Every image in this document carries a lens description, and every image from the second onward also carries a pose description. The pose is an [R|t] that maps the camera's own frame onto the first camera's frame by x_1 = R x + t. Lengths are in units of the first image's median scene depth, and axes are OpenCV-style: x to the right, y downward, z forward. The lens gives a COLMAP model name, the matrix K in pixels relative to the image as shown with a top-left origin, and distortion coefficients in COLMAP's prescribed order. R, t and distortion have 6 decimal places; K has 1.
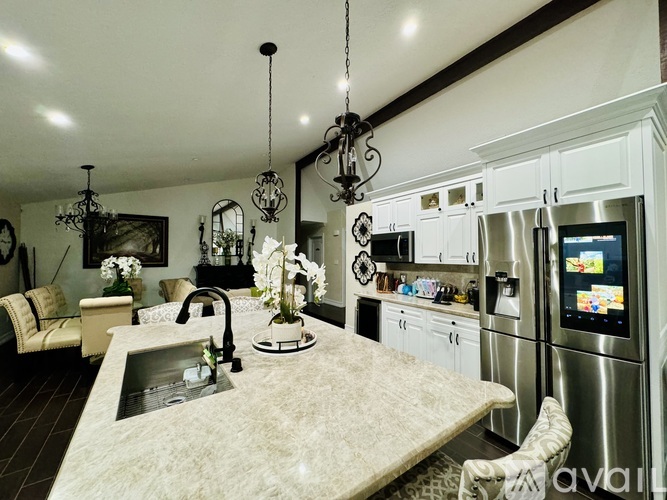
lens RADIAL K [[269.0, 0, 333.5], [0, 269.0, 250.0], [0, 0, 1]] dist [-0.000536, -0.000064]
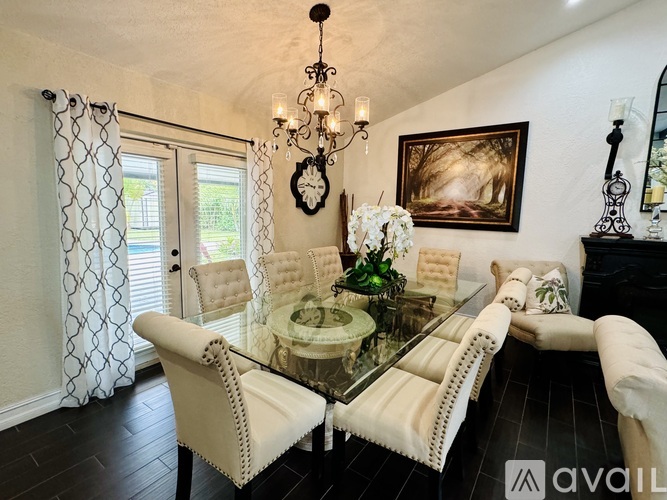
lens RADIAL K [[323.8, 0, 333.5], [0, 323.8, 250.0], [0, 0, 1]] dist [-0.000524, -0.000086]
pose [[0.339687, 0.129180, -0.931625, -0.201660], [-0.006098, 0.990805, 0.135163, 0.018786], [0.940519, -0.040232, 0.337352, 0.519161]]
